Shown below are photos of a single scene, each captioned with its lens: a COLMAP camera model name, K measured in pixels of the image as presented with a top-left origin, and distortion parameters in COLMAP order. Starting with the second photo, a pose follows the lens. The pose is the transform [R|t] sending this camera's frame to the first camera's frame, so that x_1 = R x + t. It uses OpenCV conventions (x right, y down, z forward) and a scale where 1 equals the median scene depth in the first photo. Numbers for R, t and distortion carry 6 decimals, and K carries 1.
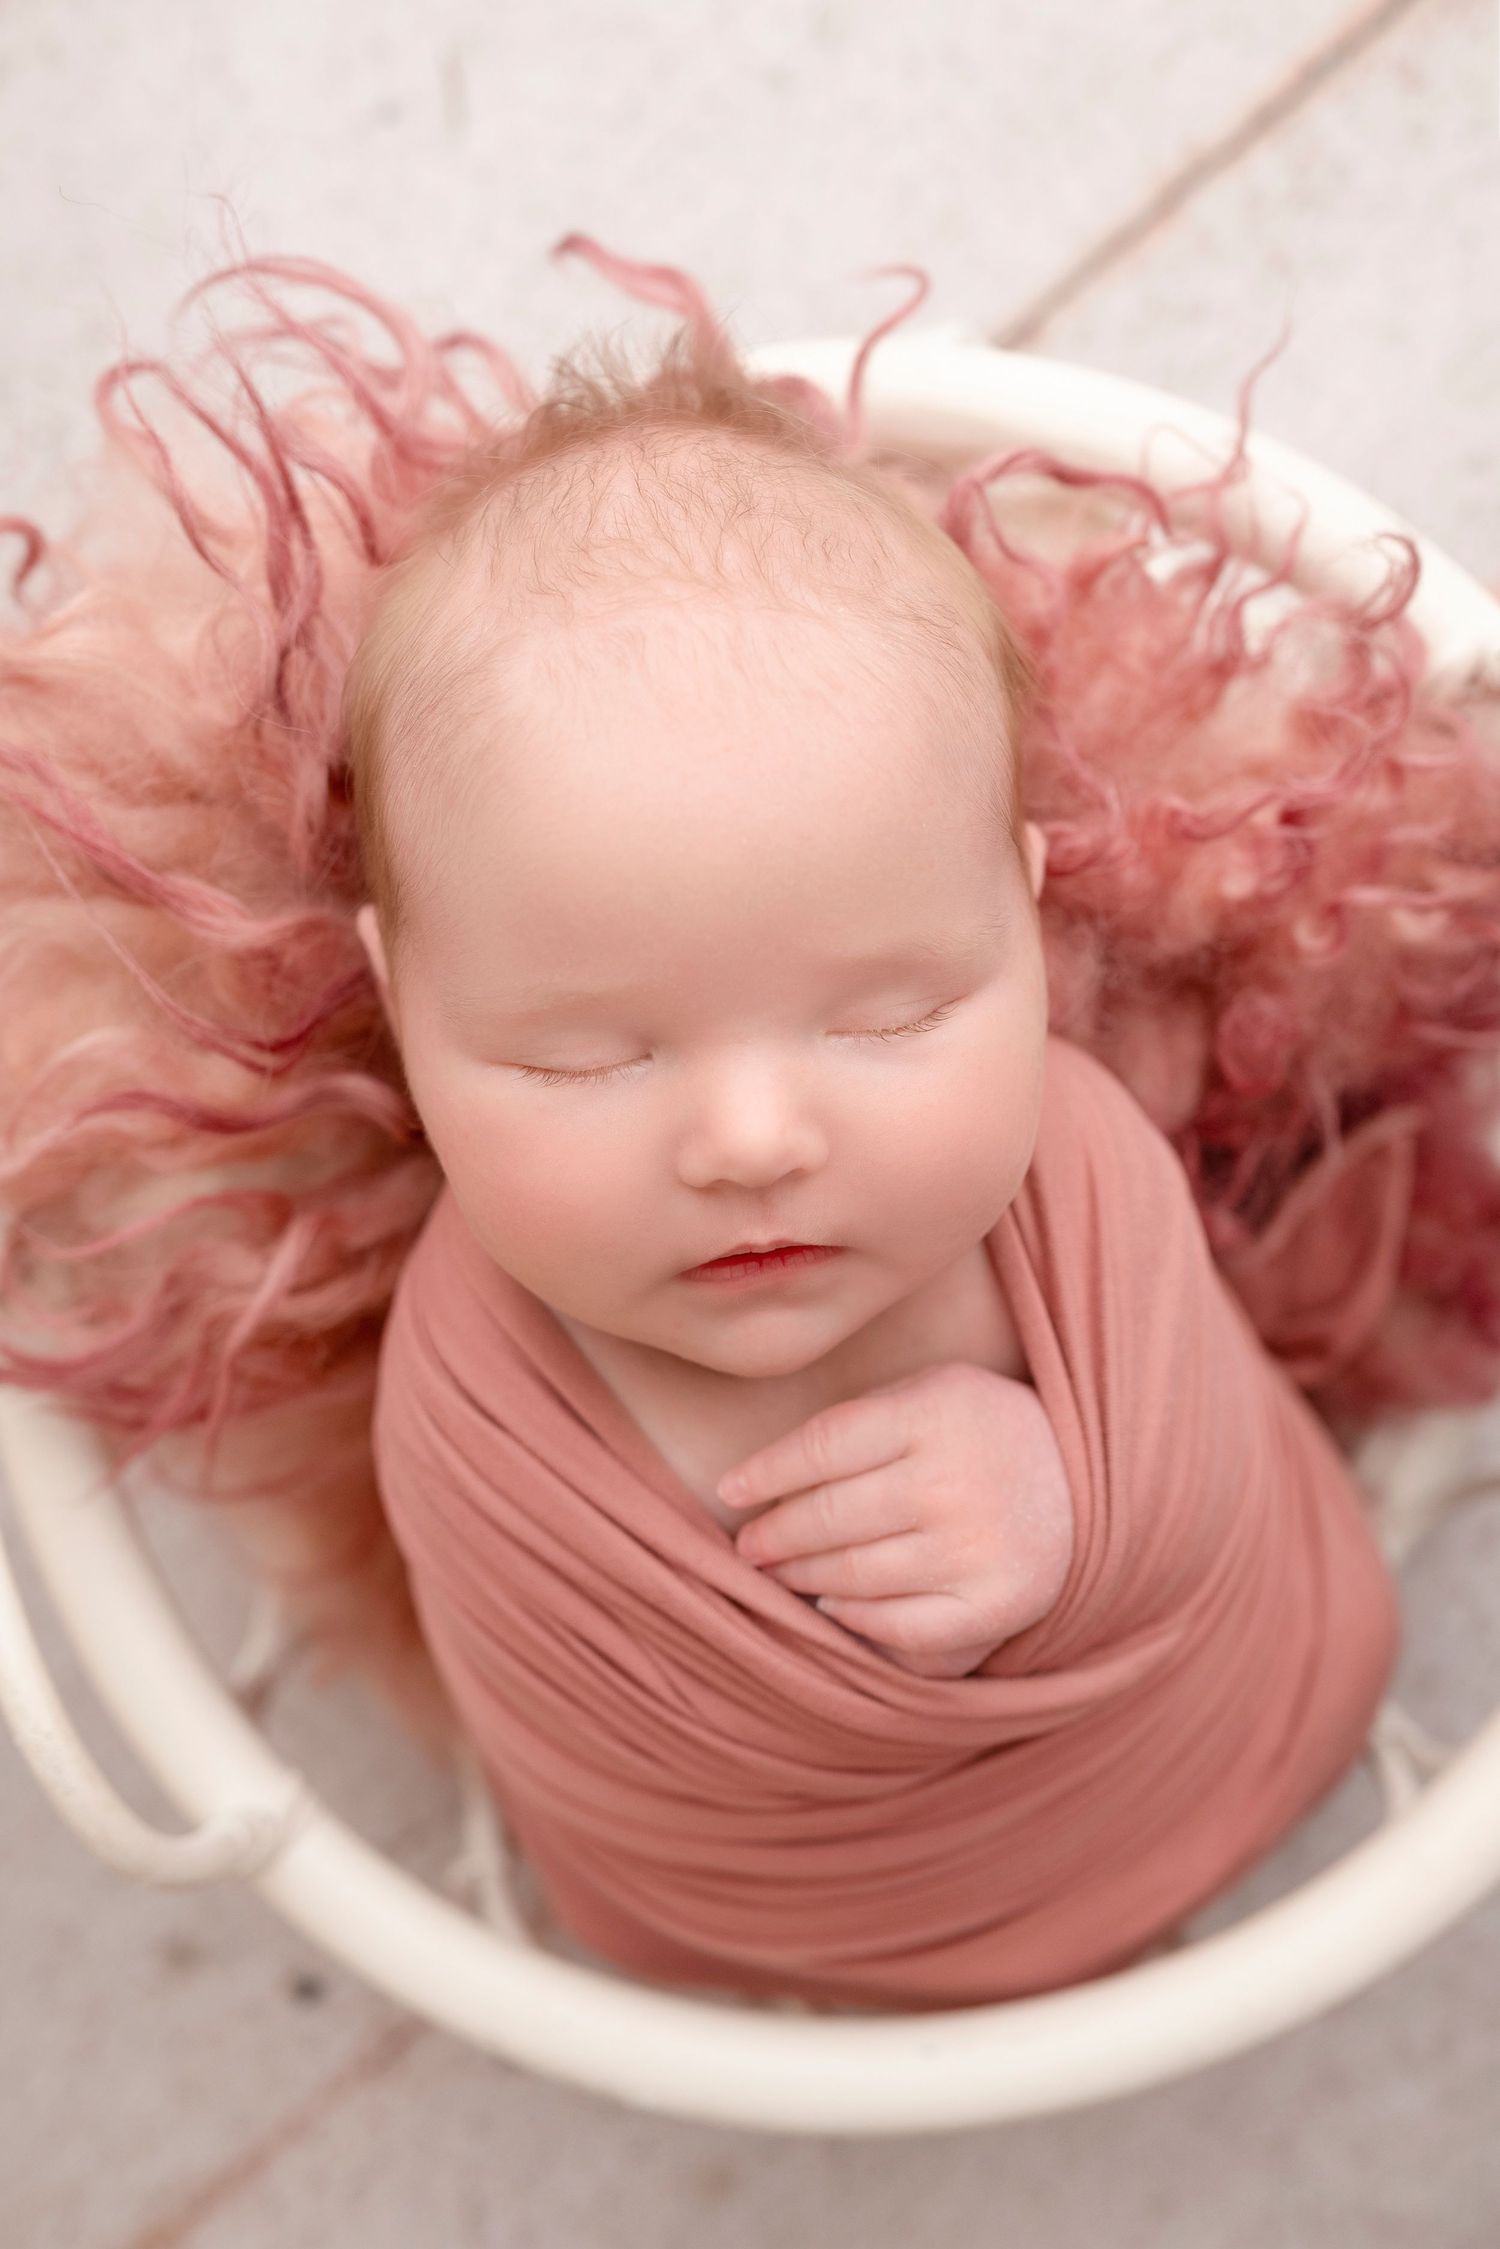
lens RADIAL K [[2080.6, 0, 750.0], [0, 2080.6, 1124.5], [0, 0, 1]] dist [-0.019253, -0.019879]
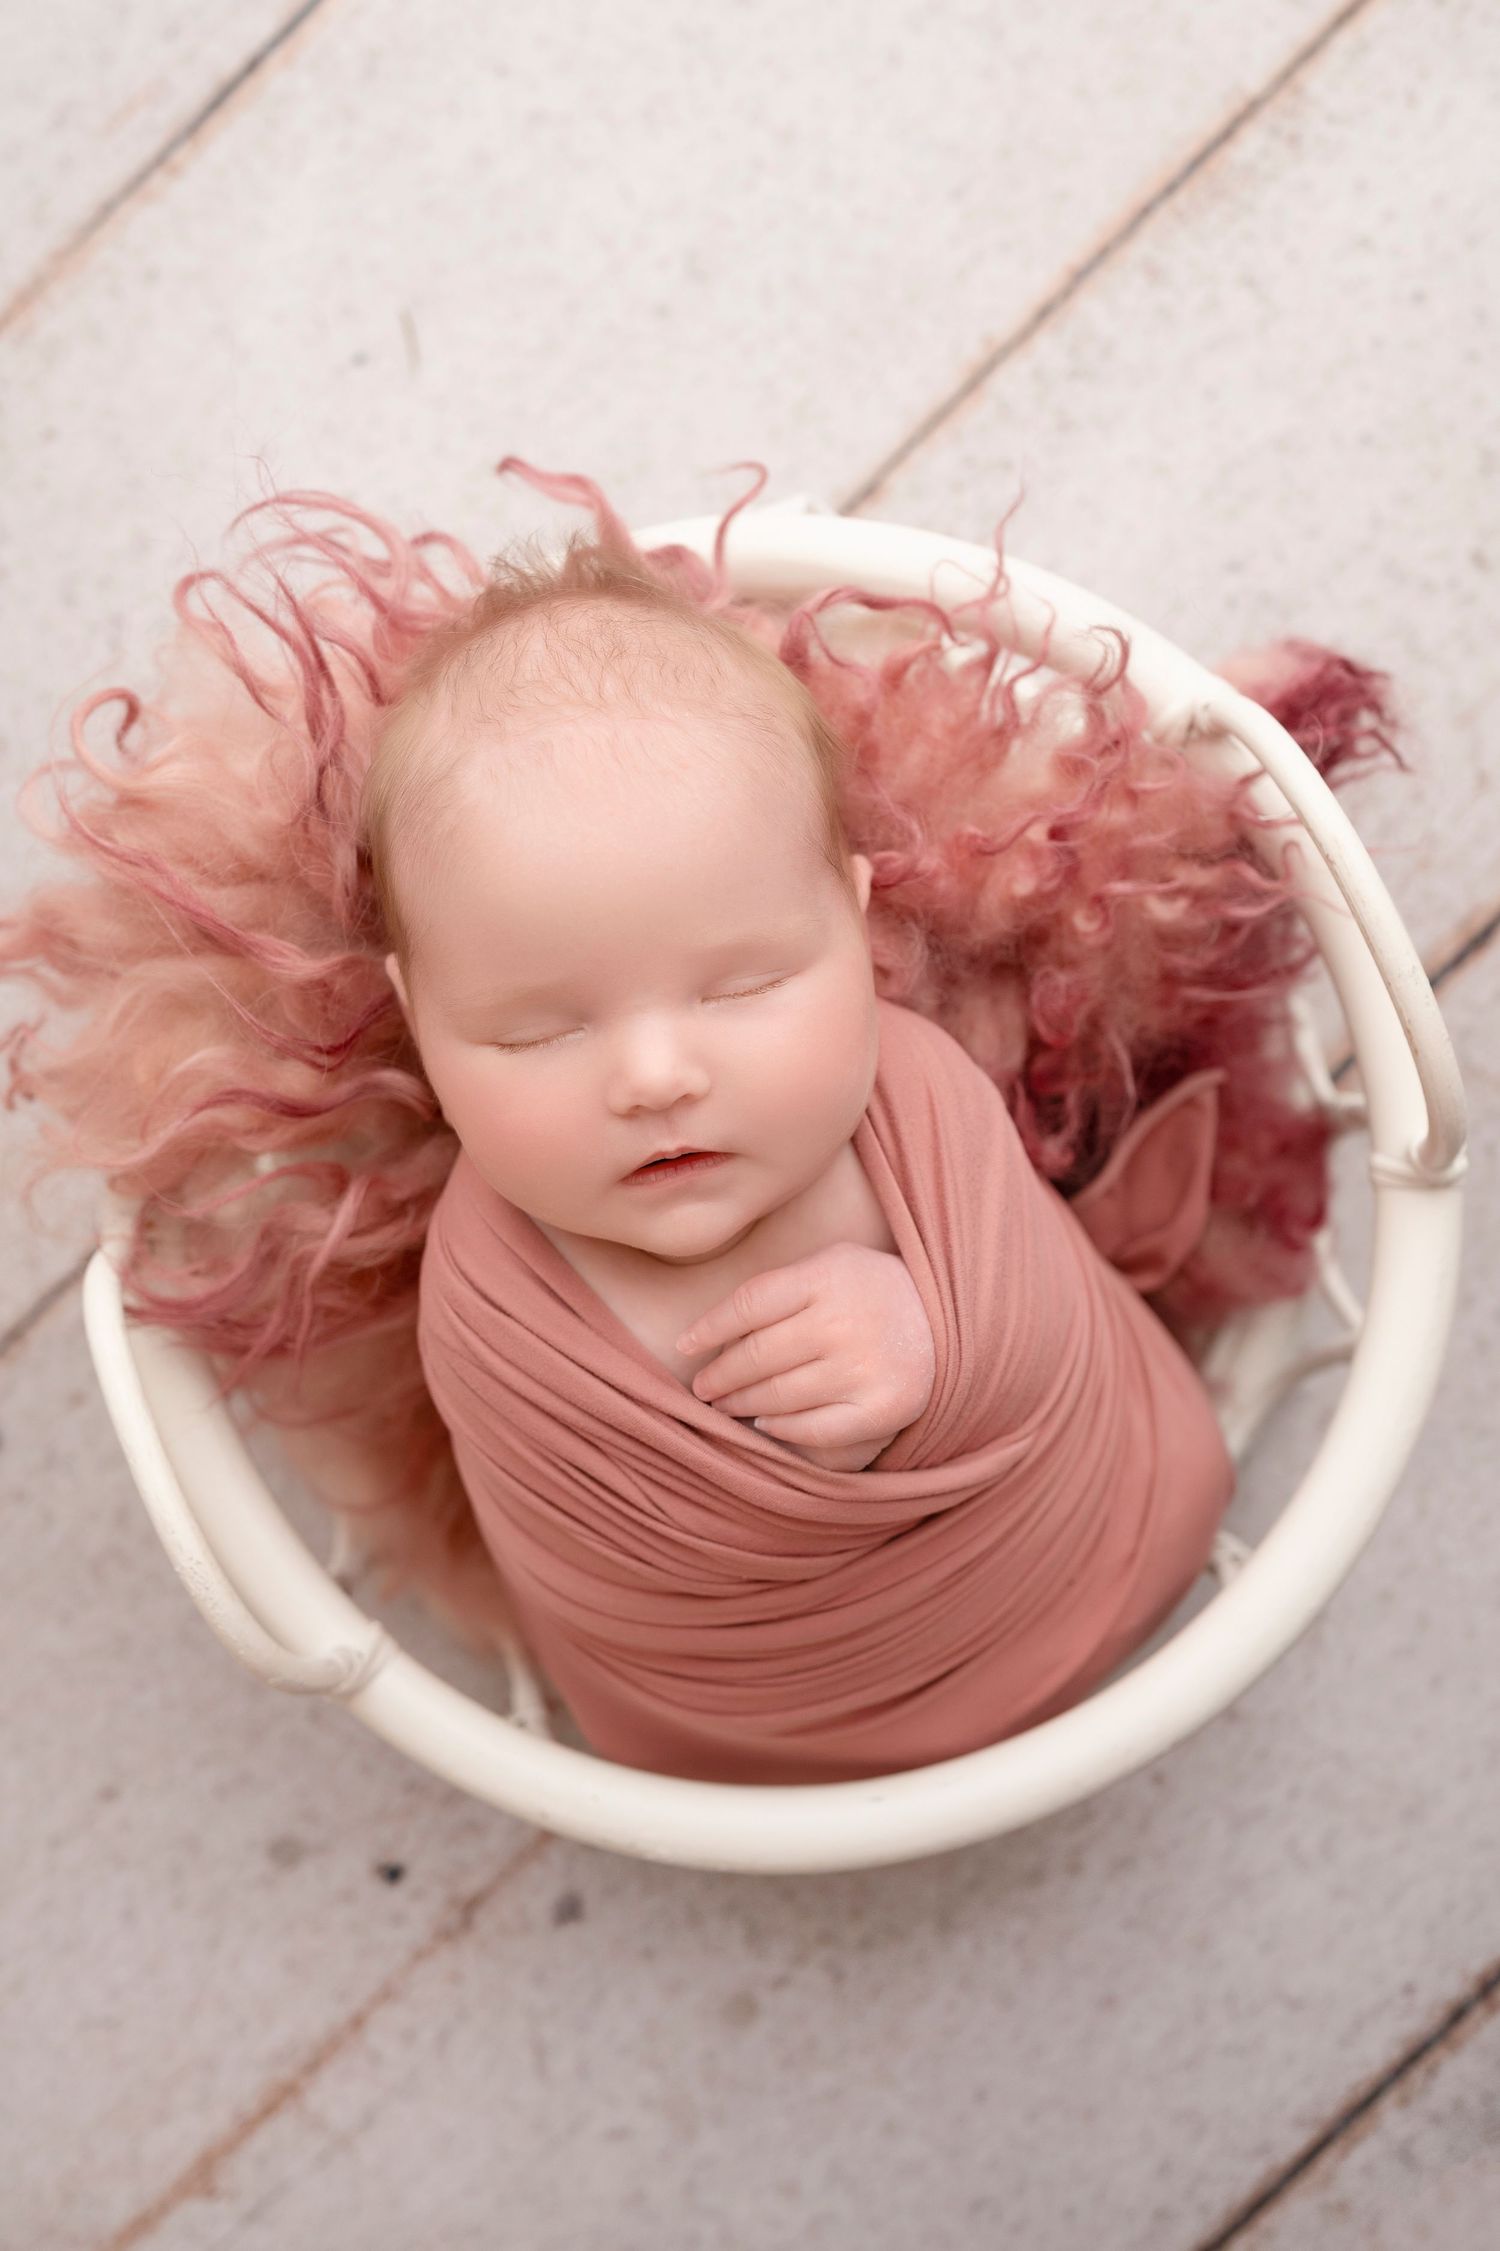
lens RADIAL K [[2082.4, 0, 750.0], [0, 2082.4, 1125.5], [0, 0, 1]] dist [-0.019253, -0.019879]
pose [[0.997103, -0.075975, 0.003659, 0.037817], [0.076053, 0.995061, -0.063795, 0.116092], [0.001206, 0.063889, 0.997956, -0.360807]]
